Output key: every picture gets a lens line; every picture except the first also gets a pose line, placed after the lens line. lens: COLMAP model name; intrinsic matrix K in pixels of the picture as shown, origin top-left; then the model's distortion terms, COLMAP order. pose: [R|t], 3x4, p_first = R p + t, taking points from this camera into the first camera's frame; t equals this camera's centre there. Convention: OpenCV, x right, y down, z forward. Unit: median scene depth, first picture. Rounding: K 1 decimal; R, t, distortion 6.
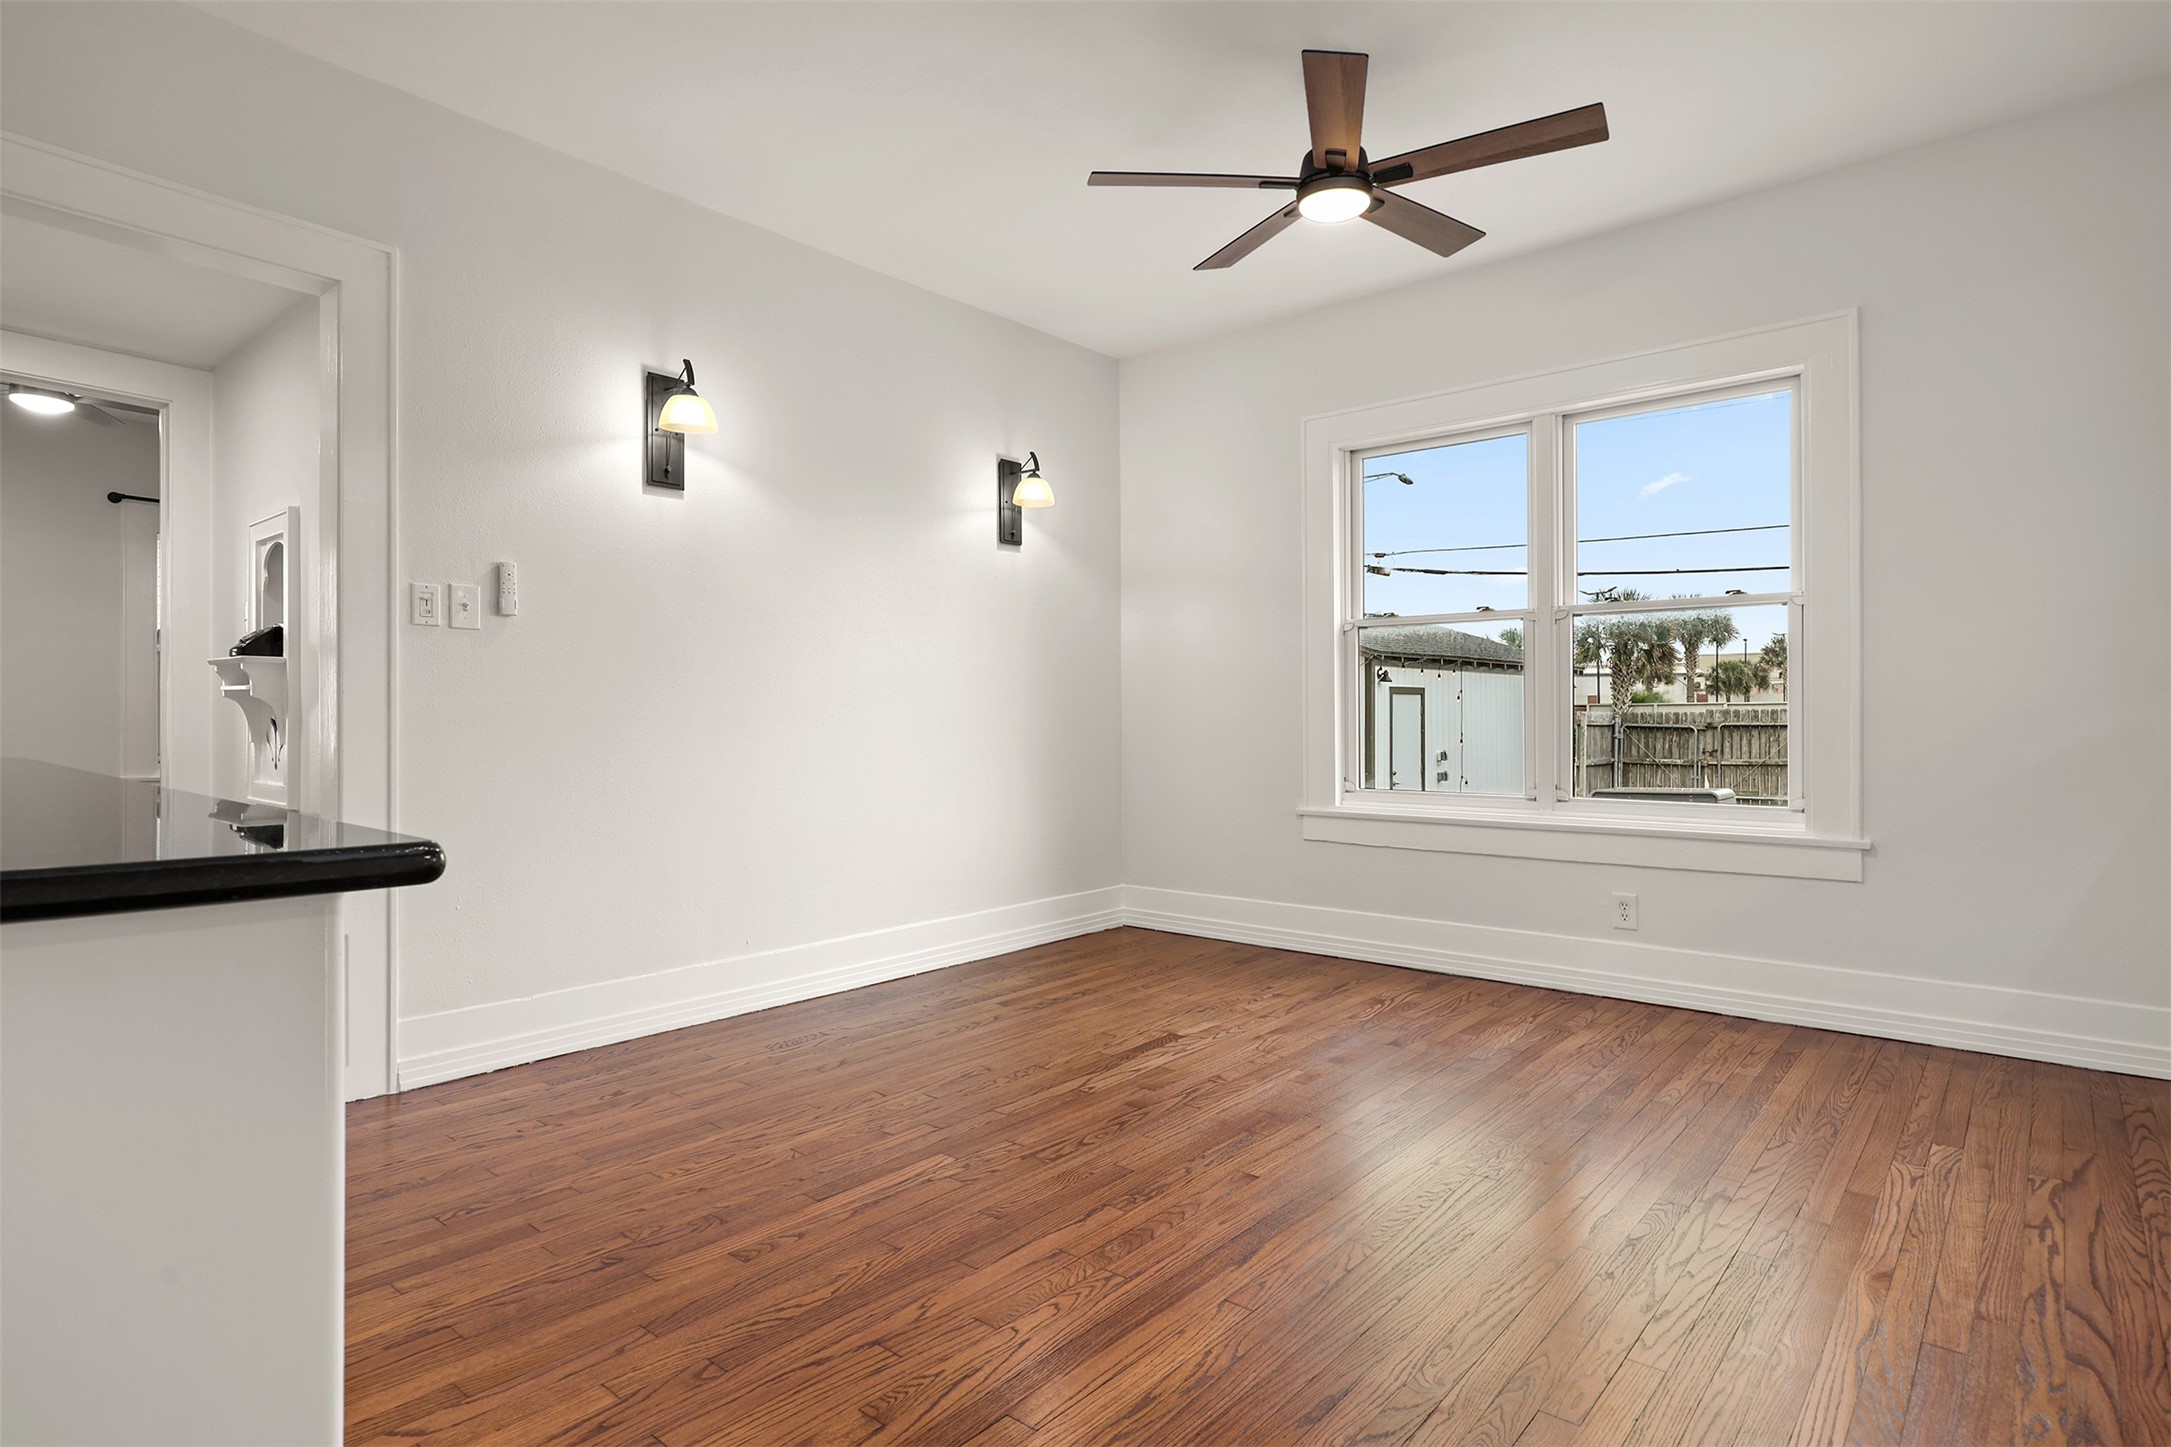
lens RADIAL K [[1108.0, 0, 1083.8], [0, 1108.0, 728.9], [0, 0, 1]] dist [-0.006488, 0.001284]
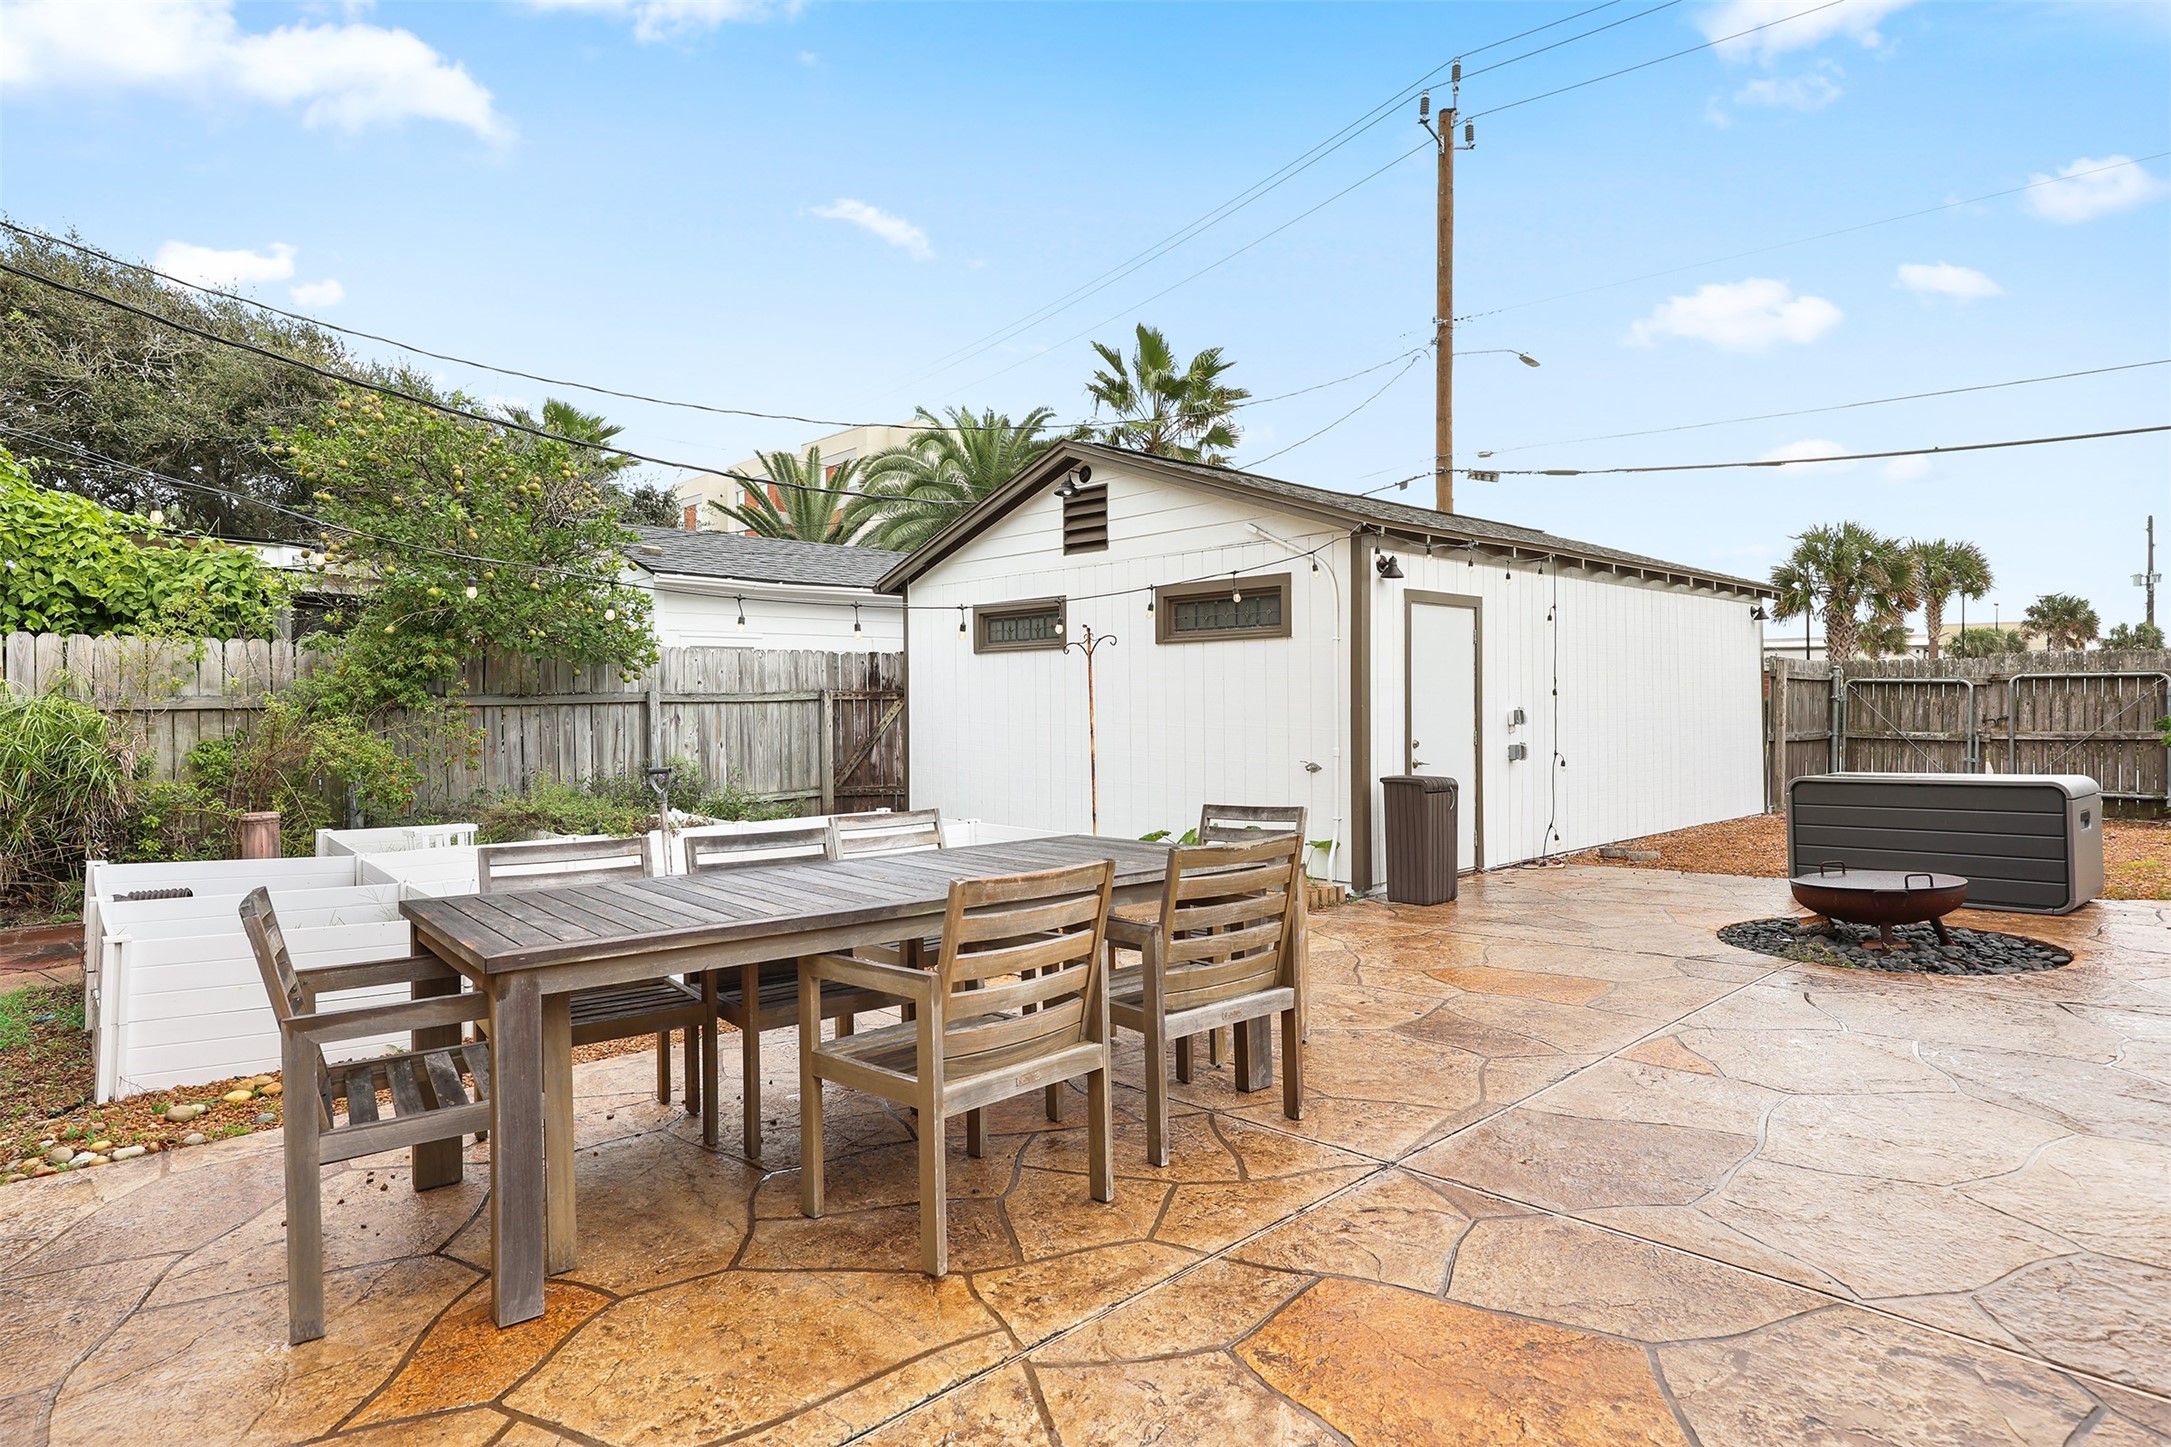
lens RADIAL K [[1163.0, 0, 1094.5], [0, 1163.0, 711.9], [0, 0, 1]] dist [0.016500, -0.008434]
pose [[0.993546, -0.000194, -0.113429, 0.126915], [0.000036, 0.999999, -0.001396, 0.016732], [0.113429, 0.001383, 0.993545, 0.269119]]
